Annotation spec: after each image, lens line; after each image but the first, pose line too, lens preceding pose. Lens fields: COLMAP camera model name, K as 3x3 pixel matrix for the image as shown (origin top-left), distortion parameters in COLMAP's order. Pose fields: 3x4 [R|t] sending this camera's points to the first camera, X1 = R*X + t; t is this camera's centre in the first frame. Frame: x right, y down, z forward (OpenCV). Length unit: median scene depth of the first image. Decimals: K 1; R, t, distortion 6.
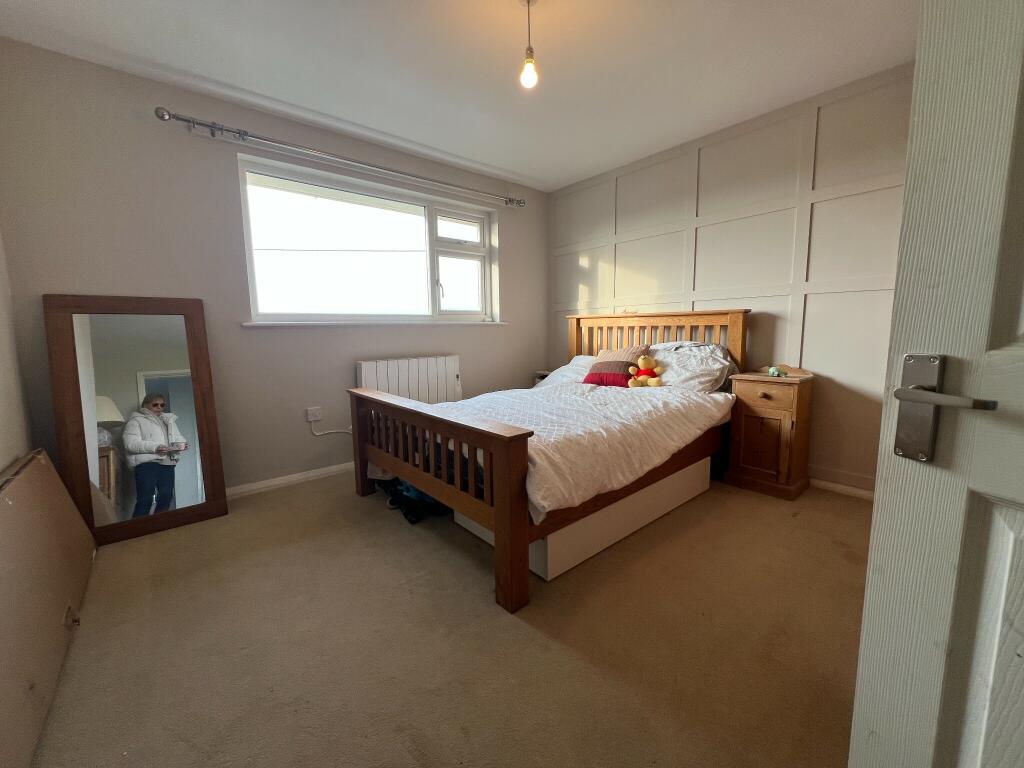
lens RADIAL K [[415.2, 0, 510.1], [0, 415.2, 378.7], [0, 0, 1]] dist [-0.000249, 0.000150]
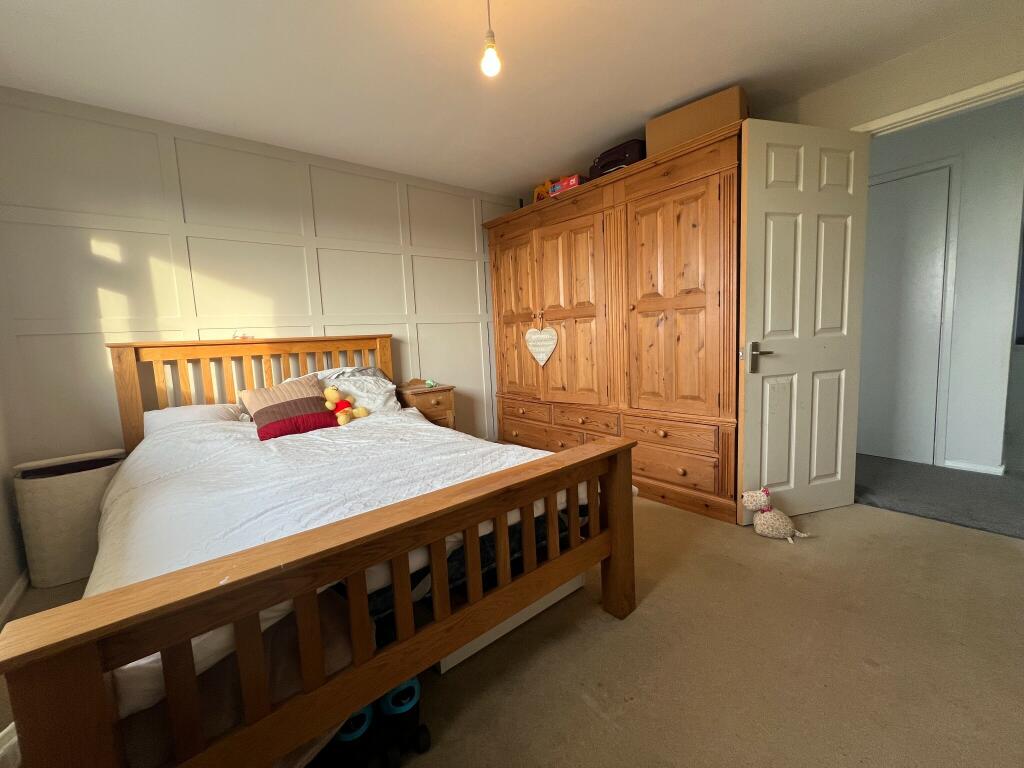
lens RADIAL K [[407.5, 0, 509.2], [0, 407.5, 379.4], [0, 0, 1]] dist [-0.001713, -0.000142]
pose [[0.012368, -0.089795, 0.995883, -0.528491], [0.168699, 0.981870, 0.086437, -0.083681], [-0.985590, 0.166935, 0.027292, 0.639825]]
